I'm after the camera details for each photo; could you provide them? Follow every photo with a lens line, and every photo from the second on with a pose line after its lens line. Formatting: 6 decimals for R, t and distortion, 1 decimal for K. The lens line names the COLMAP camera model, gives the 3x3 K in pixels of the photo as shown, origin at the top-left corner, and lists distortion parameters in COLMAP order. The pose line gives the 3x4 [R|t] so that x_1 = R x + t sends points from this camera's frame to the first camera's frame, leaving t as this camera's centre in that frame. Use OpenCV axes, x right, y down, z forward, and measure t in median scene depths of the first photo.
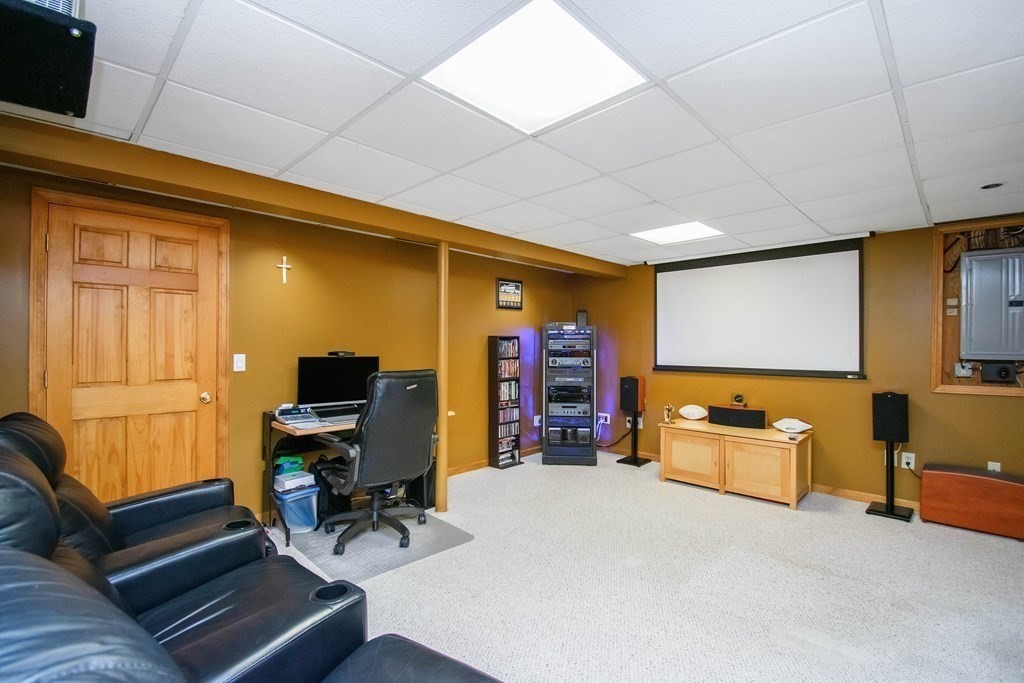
lens RADIAL K [[465.1, 0, 510.3], [0, 465.1, 343.9], [0, 0, 1]] dist [0.005376, -0.001001]
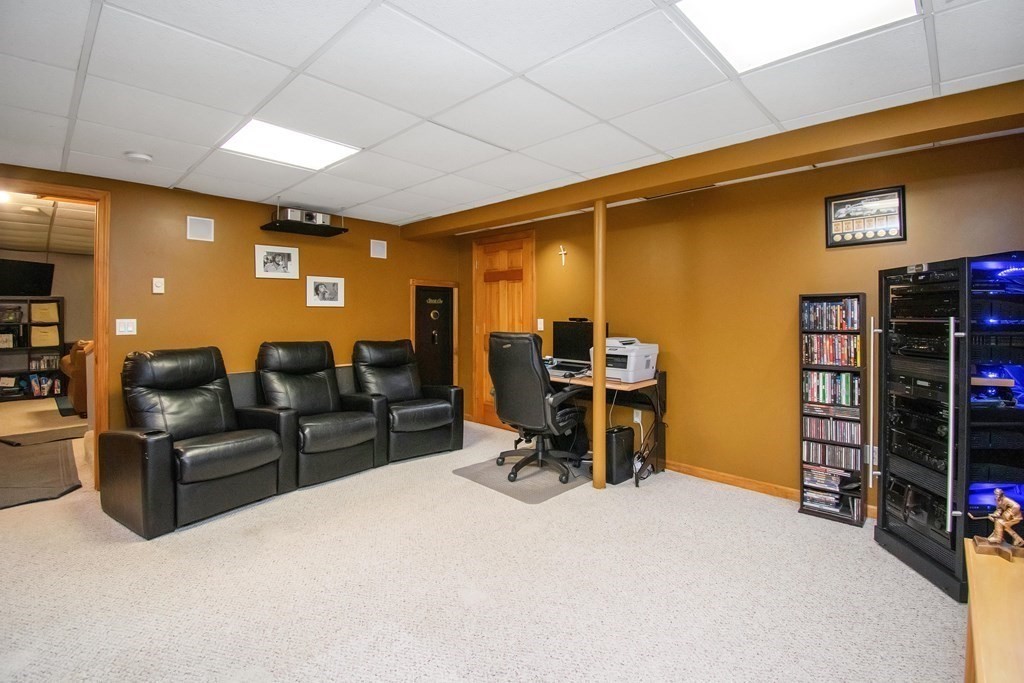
lens RADIAL K [[465.1, 0, 486.7], [0, 465.1, 315.5], [0, 0, 1]] dist [0.005376, -0.001001]
pose [[-0.018308, 0.001174, -0.999832, 0.587149], [0.006716, 0.999977, 0.001052, 0.006710], [0.999810, -0.006695, -0.018315, 0.582384]]
